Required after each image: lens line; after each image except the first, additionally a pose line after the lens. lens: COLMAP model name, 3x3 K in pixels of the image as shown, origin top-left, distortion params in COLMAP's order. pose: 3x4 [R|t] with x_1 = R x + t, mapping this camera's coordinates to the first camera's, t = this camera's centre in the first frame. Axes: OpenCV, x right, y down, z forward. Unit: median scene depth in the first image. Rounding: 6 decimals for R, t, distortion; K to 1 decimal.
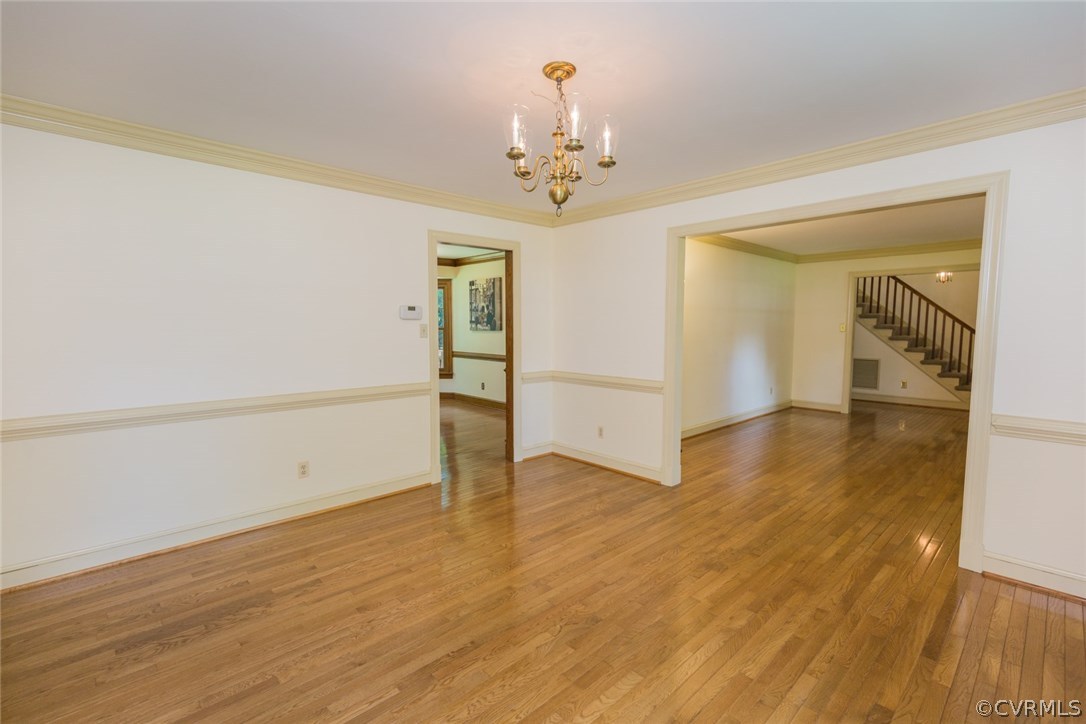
lens RADIAL K [[486.7, 0, 543.4], [0, 486.7, 366.3], [0, 0, 1]] dist [0.001529, -0.000377]
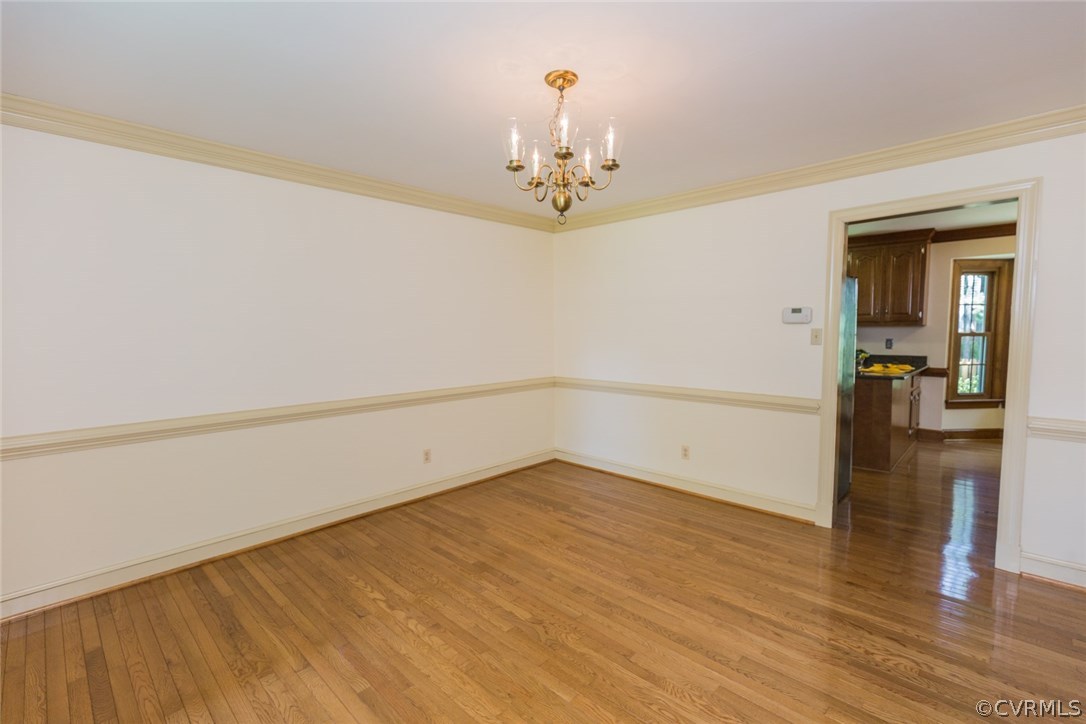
lens RADIAL K [[486.7, 0, 543.4], [0, 486.7, 366.3], [0, 0, 1]] dist [0.001529, -0.000377]
pose [[0.052192, 0.080323, -0.995402, 0.863652], [-0.078266, 0.994023, 0.076108, -0.077312], [0.995565, 0.073934, 0.058166, 0.759614]]
